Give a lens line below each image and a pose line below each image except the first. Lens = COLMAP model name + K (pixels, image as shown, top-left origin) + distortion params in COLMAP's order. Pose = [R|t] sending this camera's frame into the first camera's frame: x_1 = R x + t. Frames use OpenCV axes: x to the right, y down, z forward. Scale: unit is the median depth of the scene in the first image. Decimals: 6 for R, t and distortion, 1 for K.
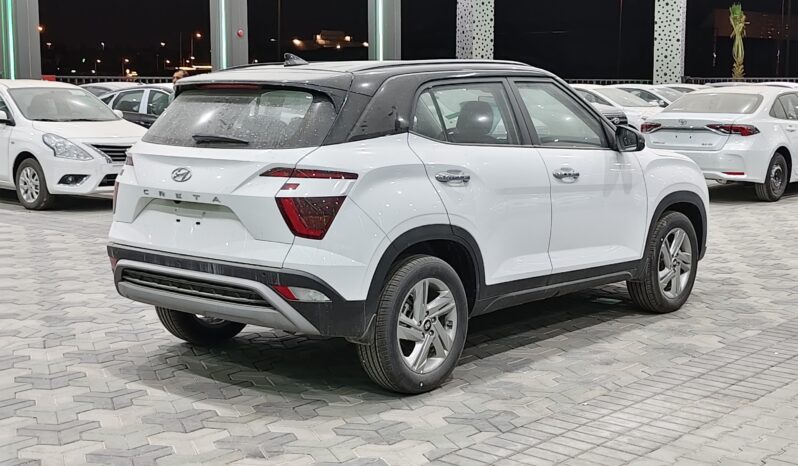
lens RADIAL K [[1161.5, 0, 401.3], [0, 1161.5, 231.5], [0, 0, 1]] dist [0.096762, 0.000000]
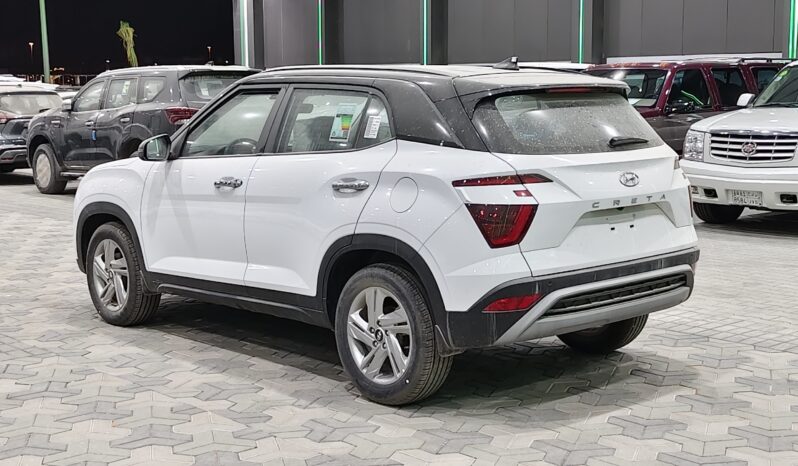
lens RADIAL K [[1161.5, 0, 397.7], [0, 1161.5, 227.5], [0, 0, 1]] dist [0.096762, 0.000000]
pose [[0.074826, -0.116334, 0.990388, -1.129864], [0.134470, 0.985278, 0.105574, -0.132717], [-0.988089, 0.125278, 0.089368, 1.062892]]
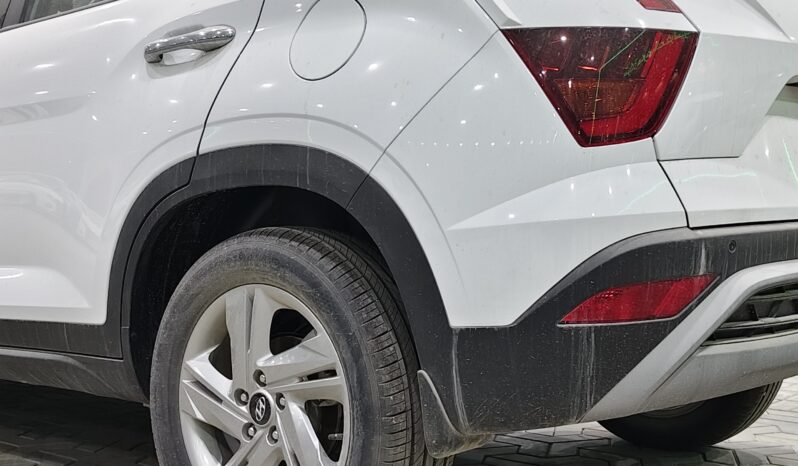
lens RADIAL K [[1161.5, 0, 402.9], [0, 1161.5, 236.4], [0, 0, 1]] dist [0.096762, 0.000000]
pose [[-0.048412, -0.025810, 0.998494, -0.445657], [0.131682, 0.990775, 0.031996, 0.020581], [-0.990109, 0.133033, -0.044566, 1.155247]]
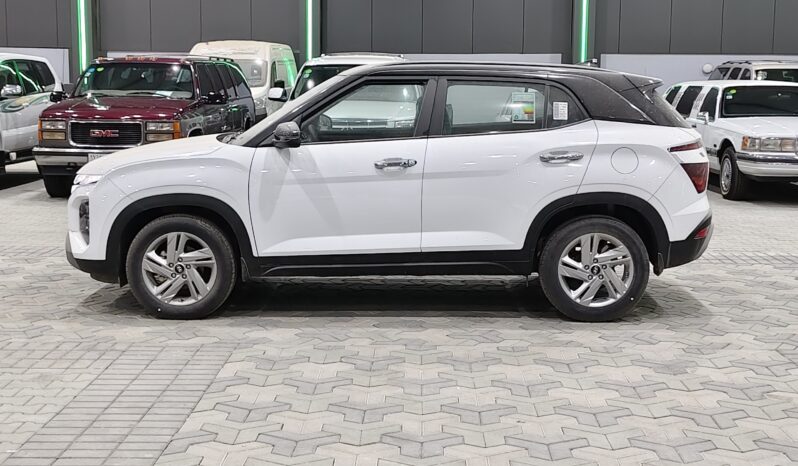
lens RADIAL K [[1161.5, 0, 399.3], [0, 1161.5, 237.2], [0, 0, 1]] dist [0.096762, 0.000000]
pose [[-0.689787, -0.091640, 0.718189, -0.904115], [0.089416, 0.973581, 0.210108, -0.292086], [-0.718469, 0.209147, -0.663370, 2.394206]]
